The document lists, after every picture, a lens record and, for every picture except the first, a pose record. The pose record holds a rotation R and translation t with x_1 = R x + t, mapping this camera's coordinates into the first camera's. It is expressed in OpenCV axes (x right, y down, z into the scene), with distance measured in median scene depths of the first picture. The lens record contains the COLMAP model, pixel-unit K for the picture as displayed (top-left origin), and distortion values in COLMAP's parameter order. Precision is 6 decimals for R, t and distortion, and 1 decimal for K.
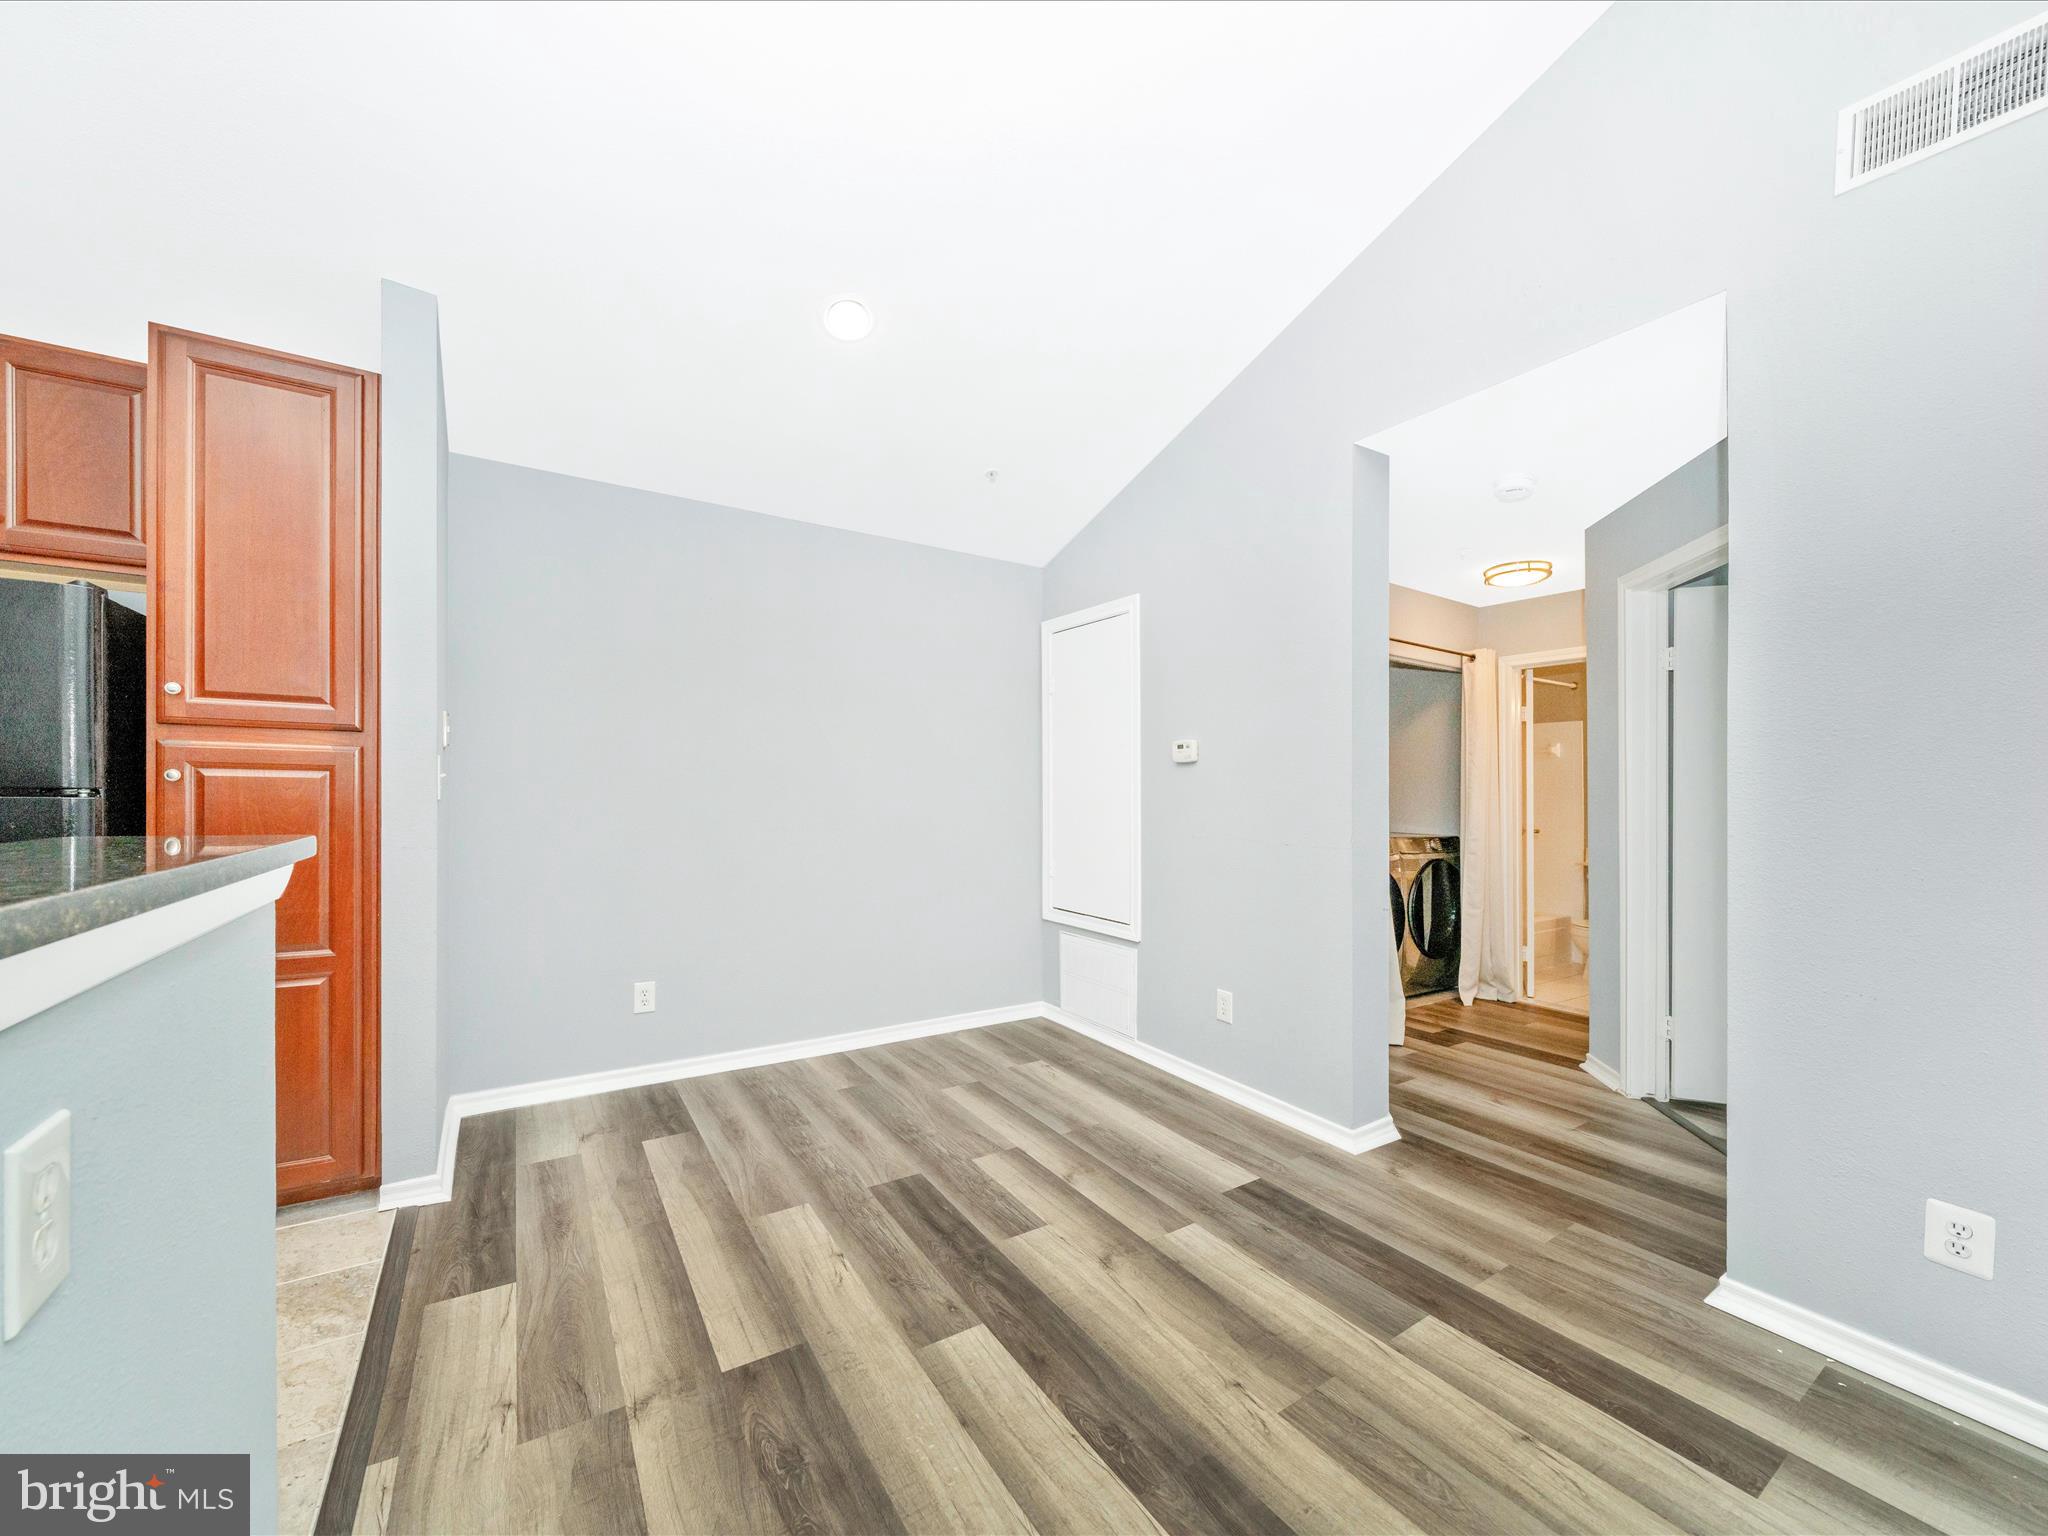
lens RADIAL K [[788.3, 0, 1009.9], [0, 788.3, 787.4], [0, 0, 1]] dist [-0.001503, -0.001152]
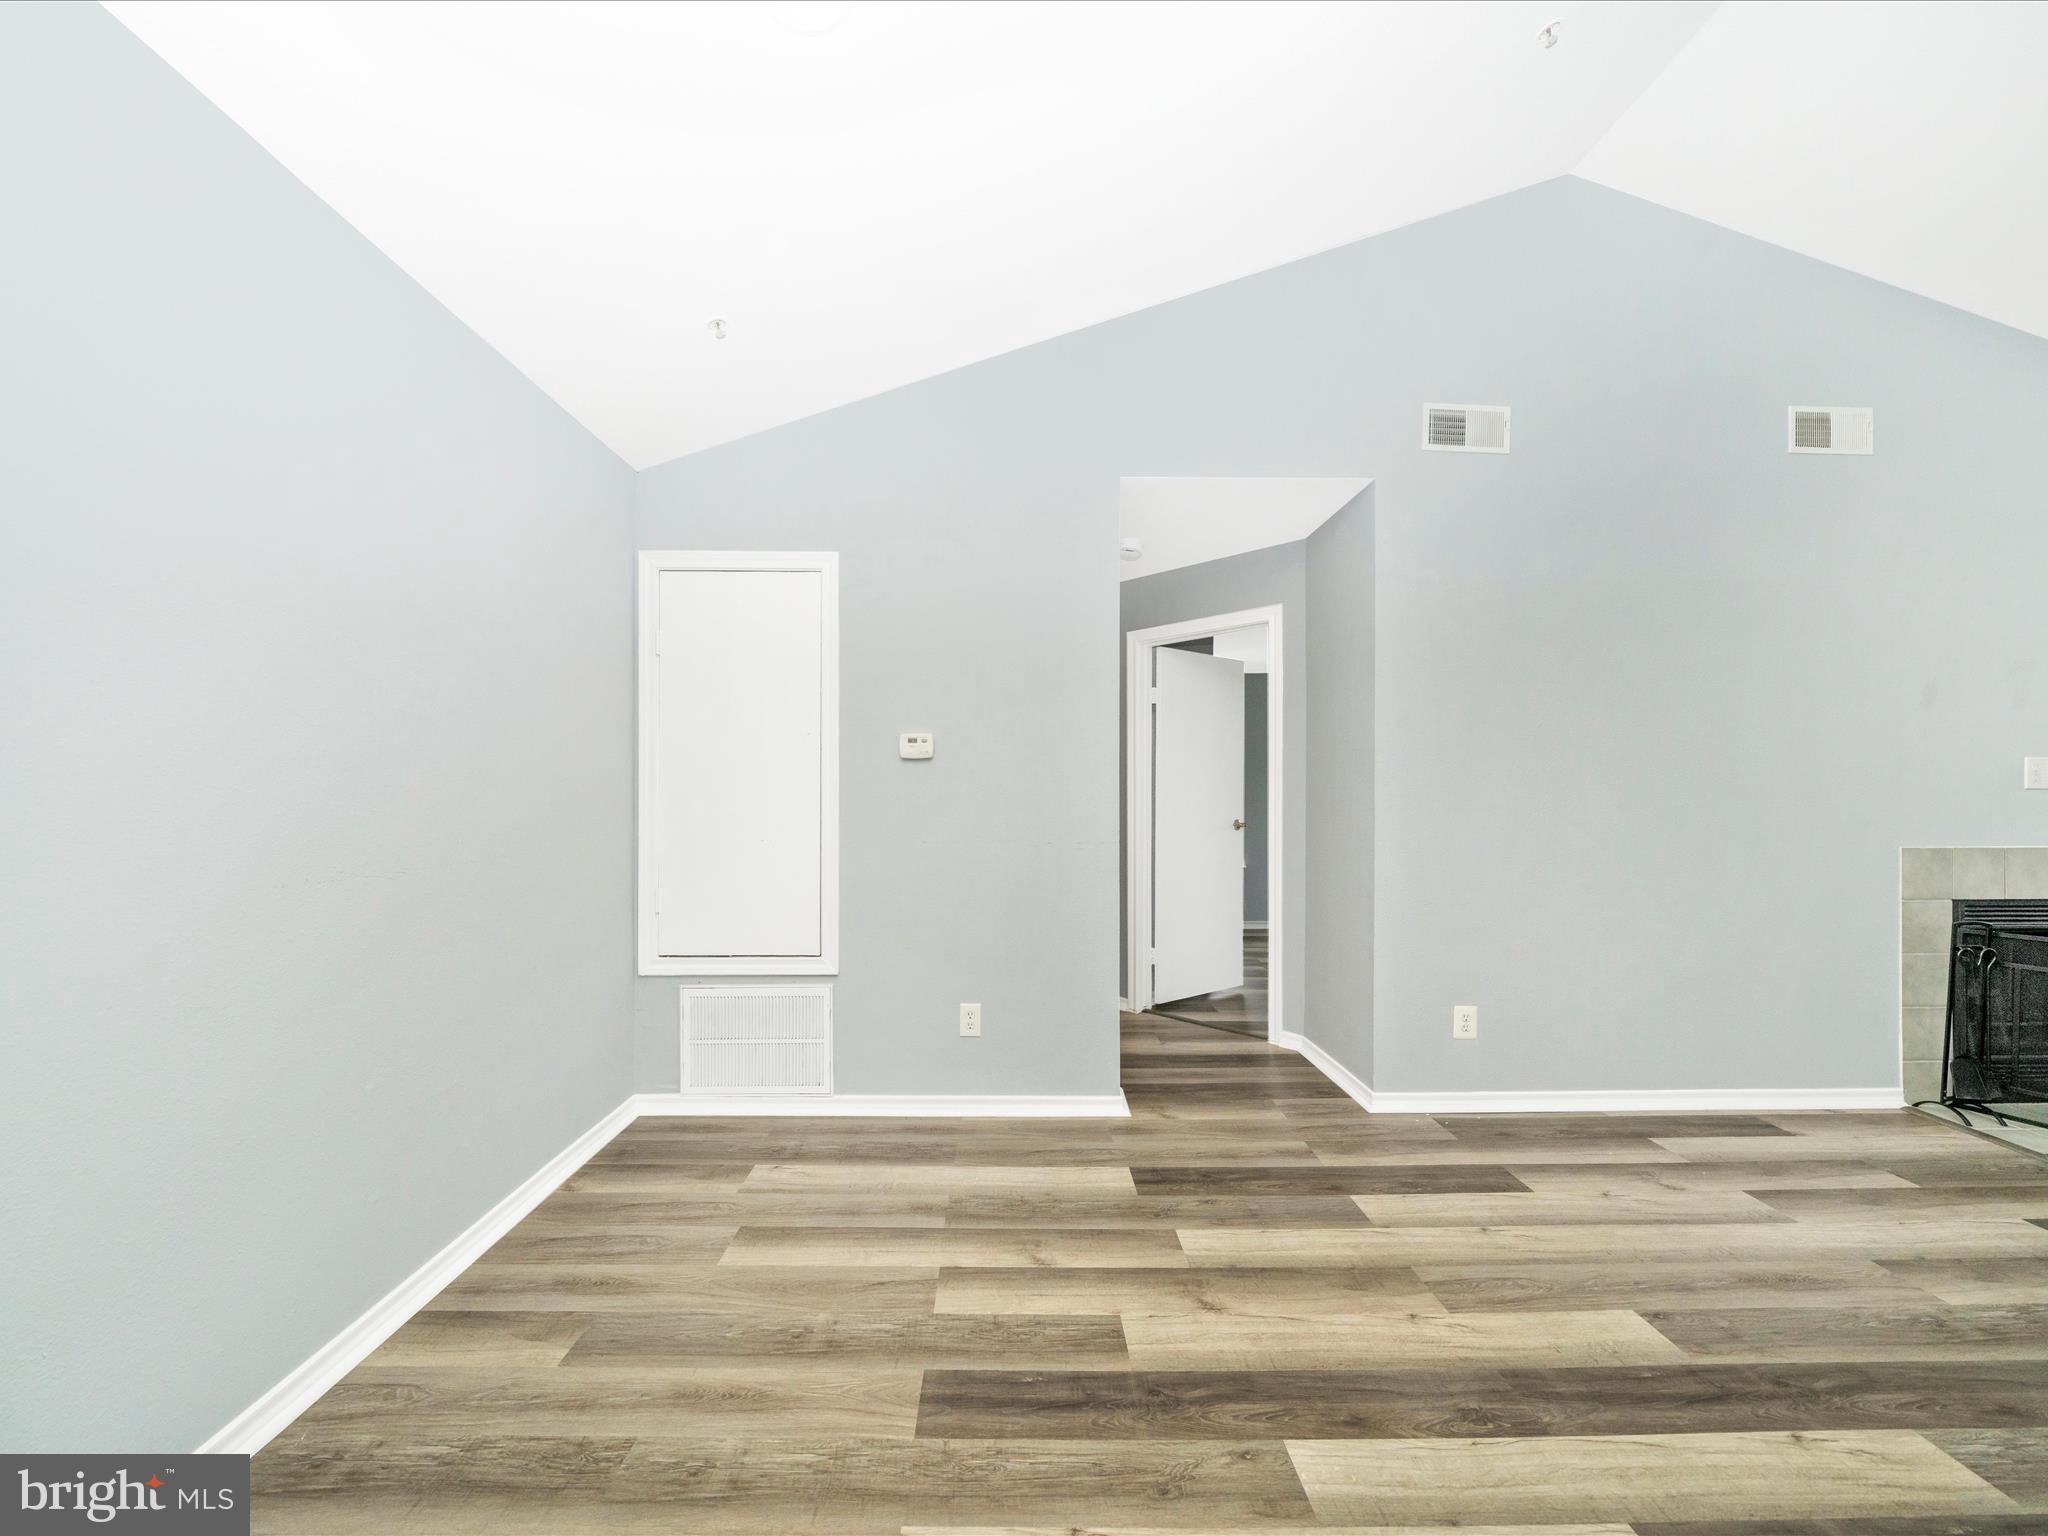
lens RADIAL K [[788.3, 0, 1009.2], [0, 788.3, 794.3], [0, 0, 1]] dist [-0.001503, -0.001152]
pose [[0.525608, -0.012700, 0.850632, -0.654533], [0.000721, 0.999895, 0.014483, -0.011951], [-0.850727, -0.006999, 0.525562, 0.599813]]
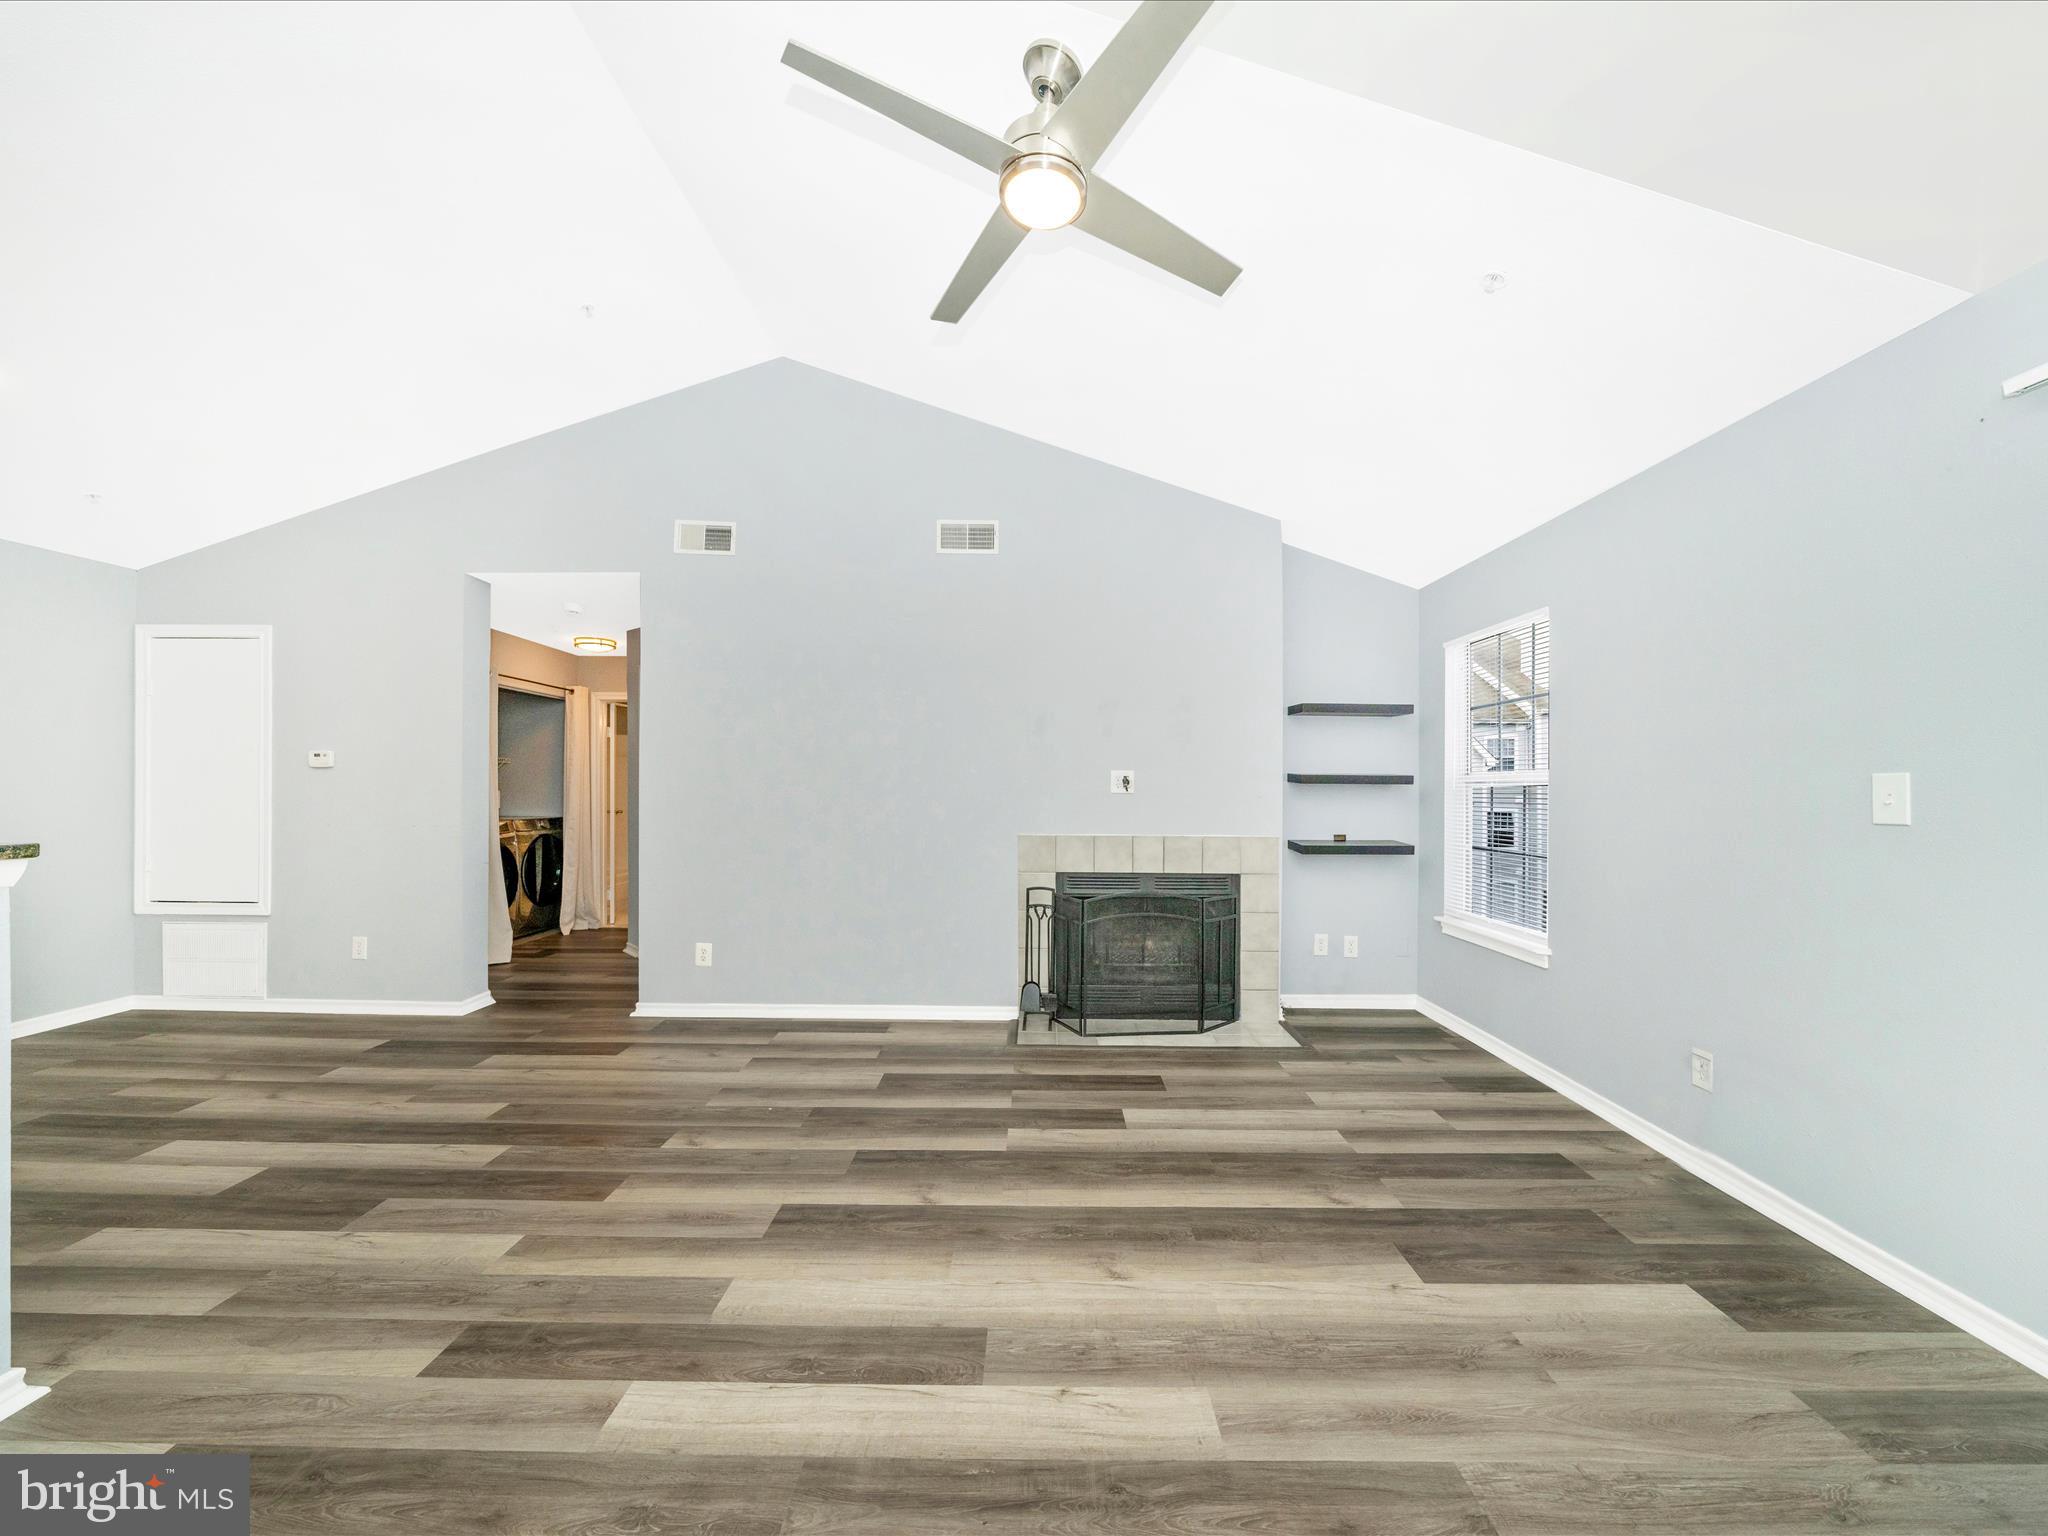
lens RADIAL K [[788.3, 0, 1026.6], [0, 788.3, 780.7], [0, 0, 1]] dist [-0.001503, -0.001152]
pose [[0.549328, -0.003023, 0.835602, -0.300190], [-0.006258, 0.999951, 0.007732, -0.040385], [-0.835584, -0.009476, 0.549281, -0.925771]]
